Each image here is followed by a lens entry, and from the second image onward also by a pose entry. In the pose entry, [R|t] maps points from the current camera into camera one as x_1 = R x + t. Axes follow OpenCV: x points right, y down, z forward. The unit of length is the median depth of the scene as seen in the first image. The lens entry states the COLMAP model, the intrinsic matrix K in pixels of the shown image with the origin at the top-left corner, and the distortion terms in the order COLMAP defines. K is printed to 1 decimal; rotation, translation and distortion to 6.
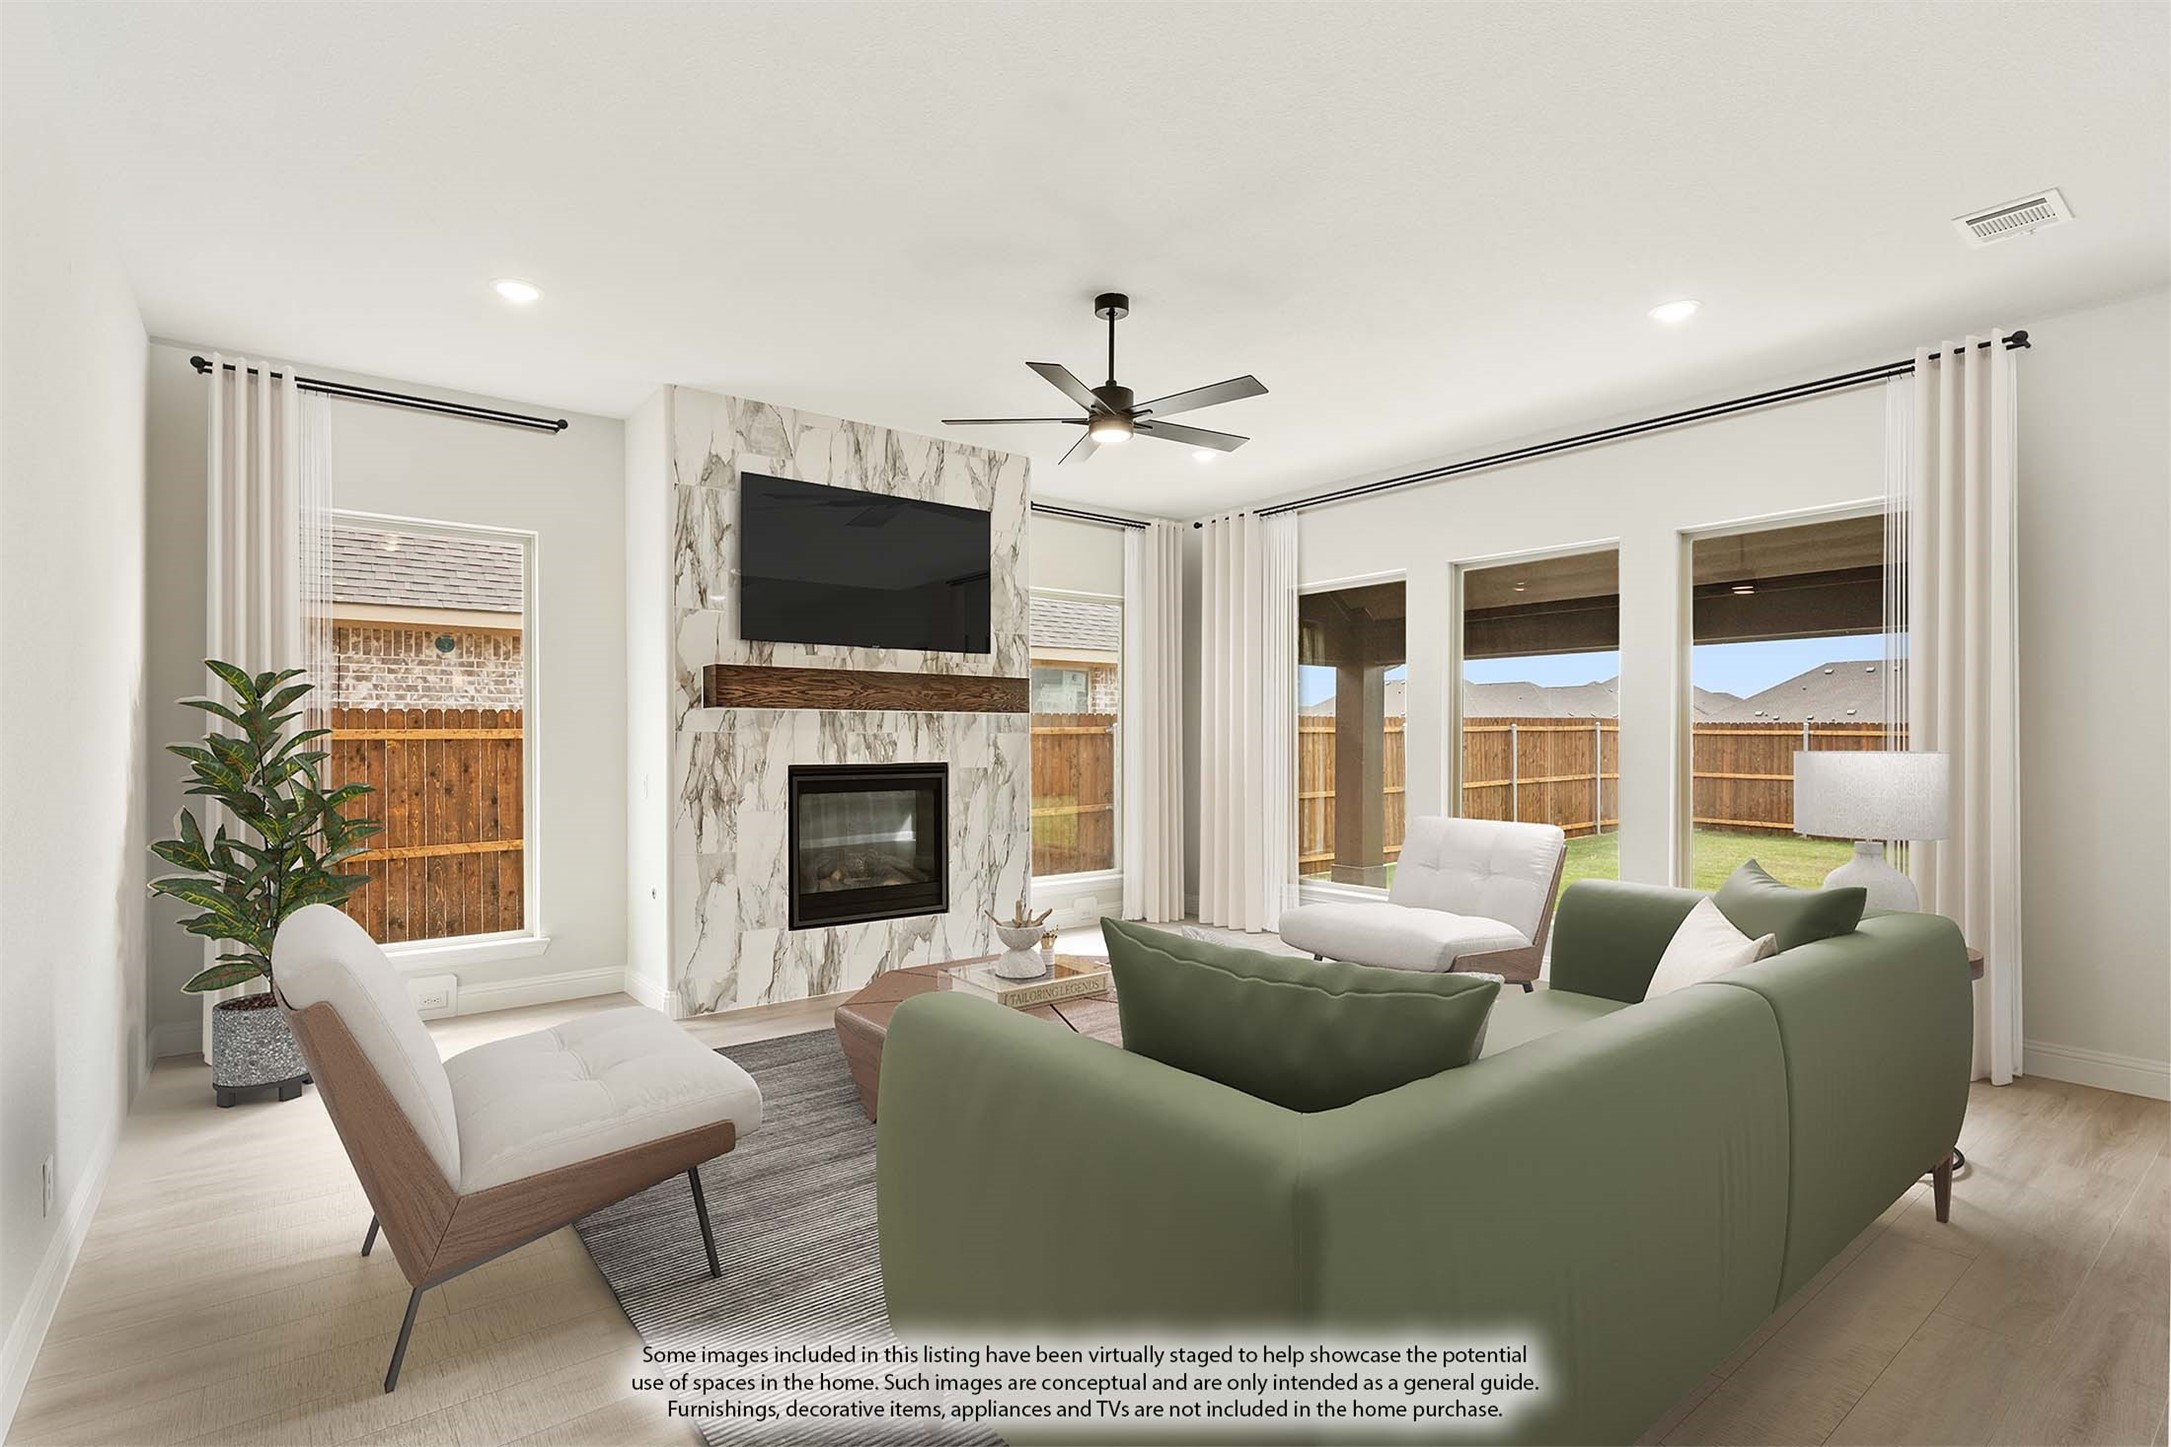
lens RADIAL K [[1026.6, 0, 1082.6], [0, 1026.6, 750.2], [0, 0, 1]] dist [-0.011267, -0.000062]
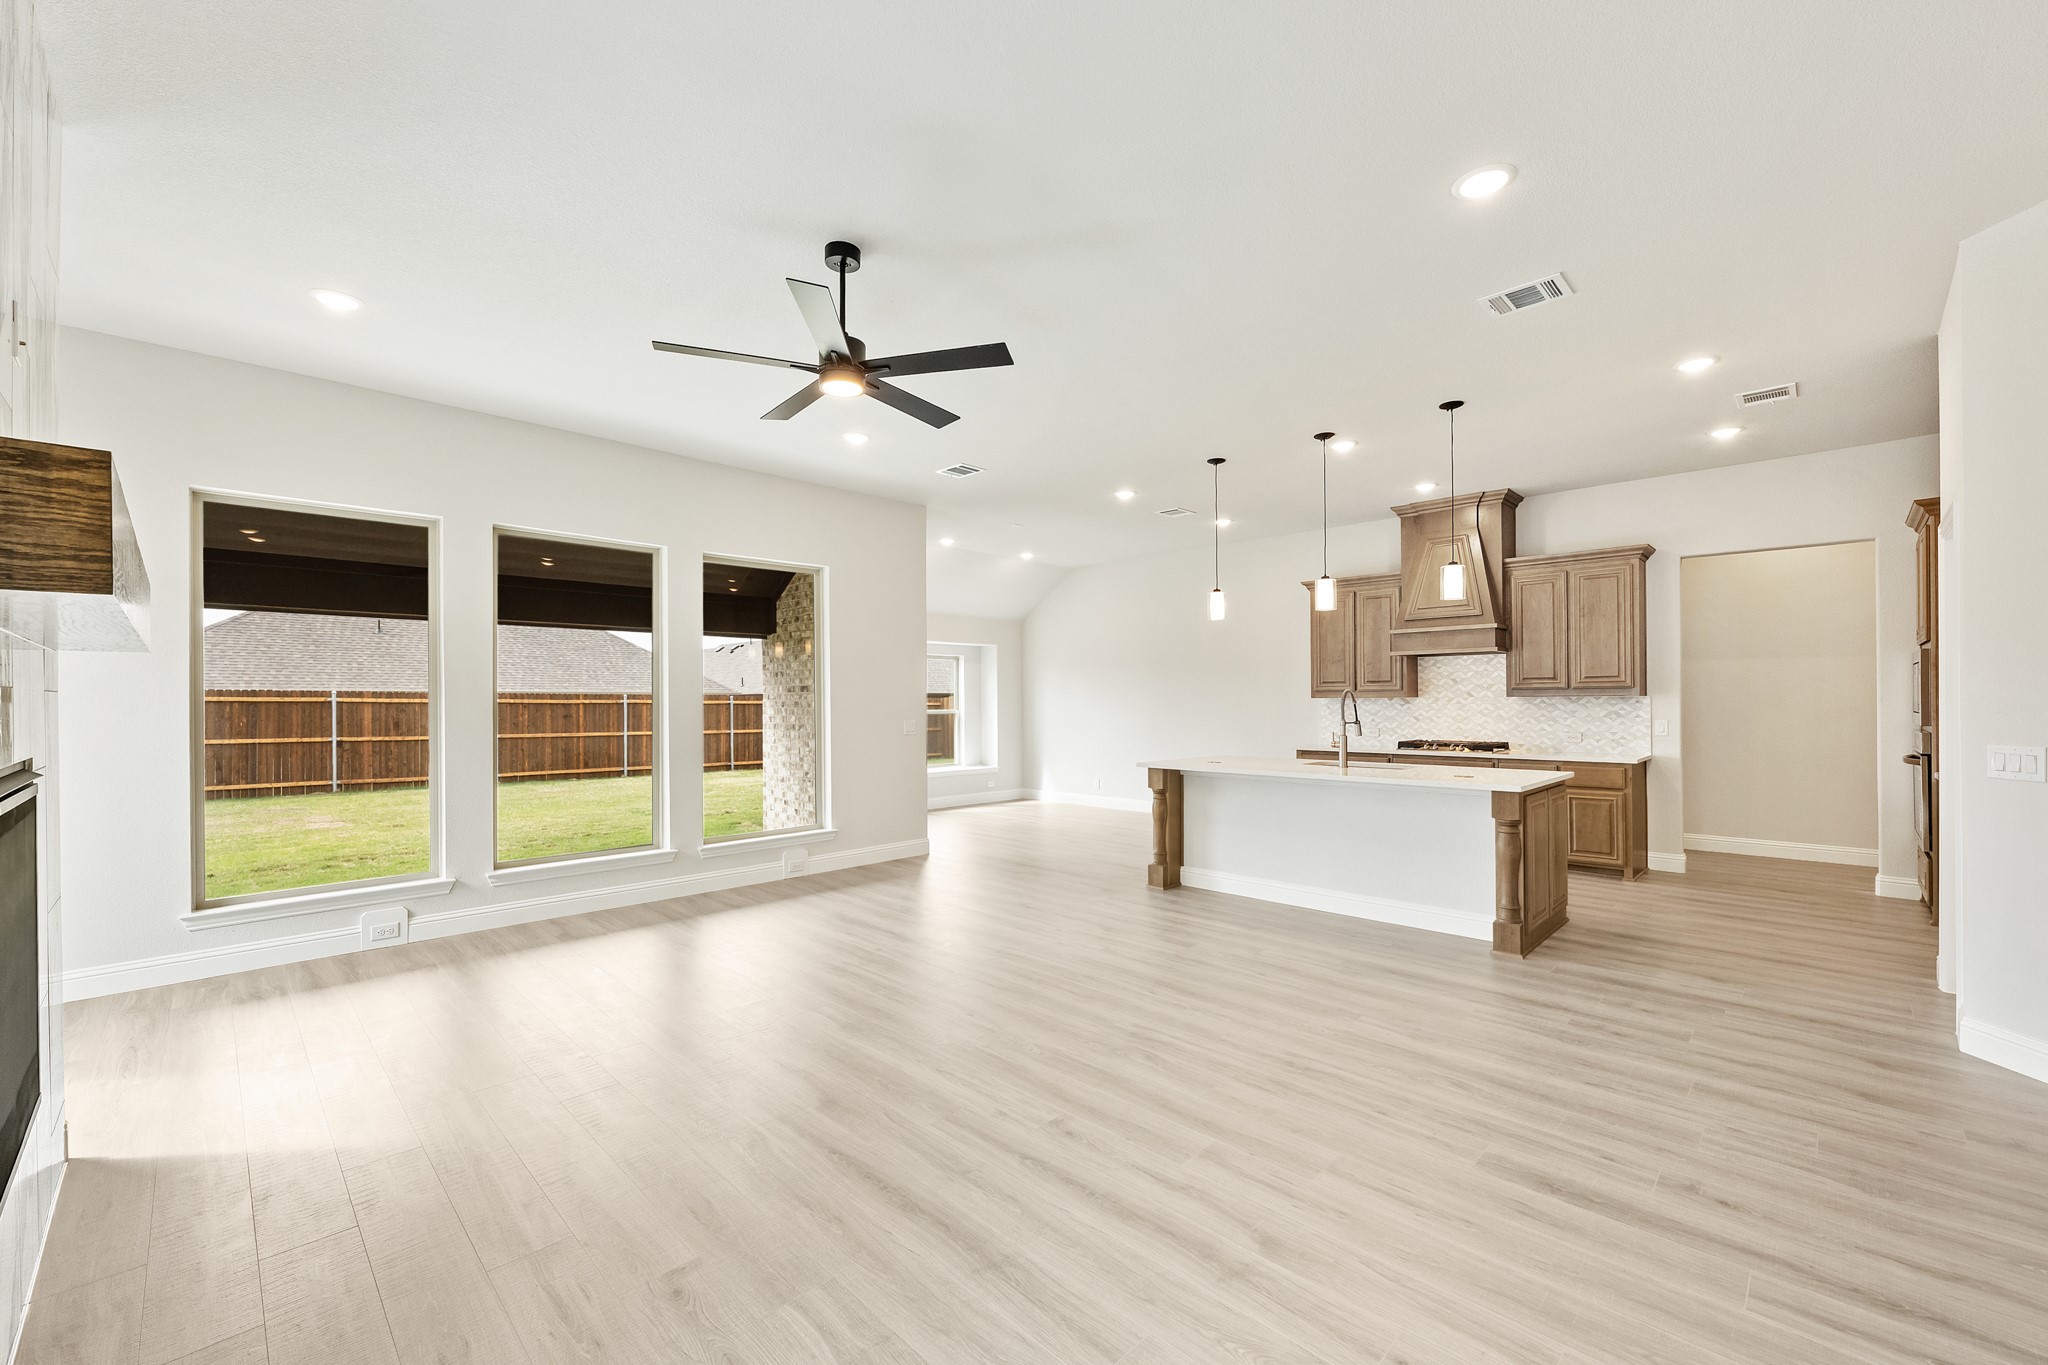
lens RADIAL K [[829.6, 0, 1003.8], [0, 829.6, 702.2], [0, 0, 1]] dist [-0.010190, -0.000080]
pose [[-0.115690, -0.000876, 0.993285, -0.542191], [0.014392, 0.999893, 0.002558, -0.006517], [-0.993181, 0.014591, -0.115665, 0.666016]]
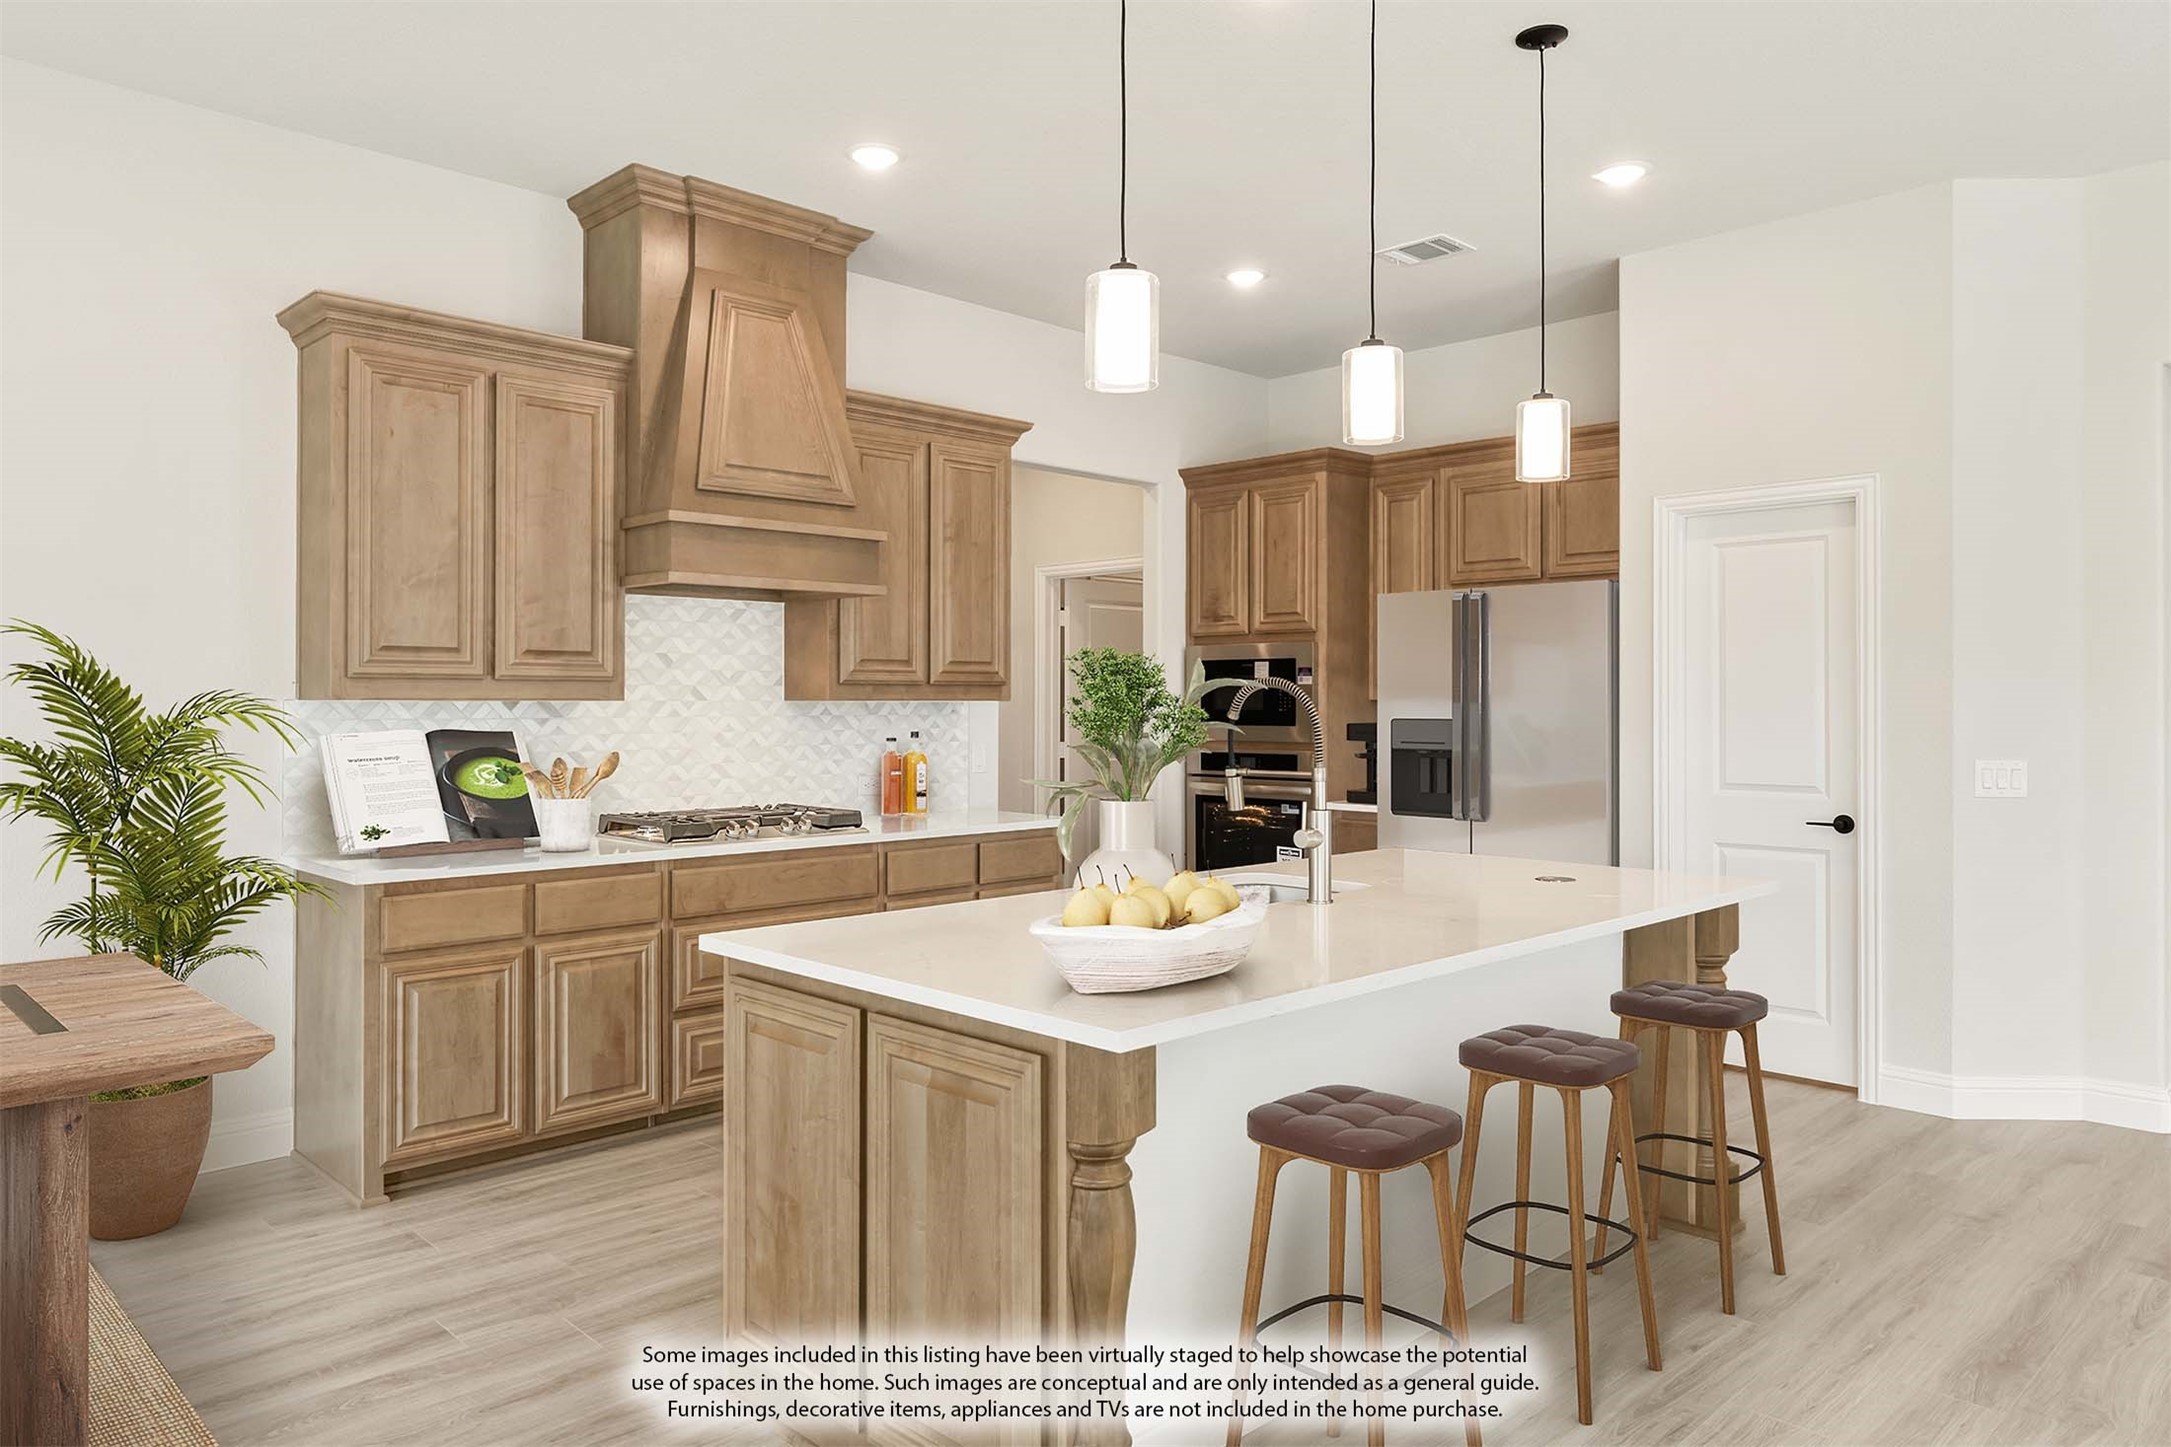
lens RADIAL K [[1416.1, 0, 1039.4], [0, 1416.1, 696.4], [0, 0, 1]] dist [-0.007351, -0.001502]
pose [[-0.994021, -0.000657, -0.109190, 0.527839], [-0.001110, 0.999991, 0.004092, -0.007250], [0.109187, 0.004188, -0.994012, 0.715637]]
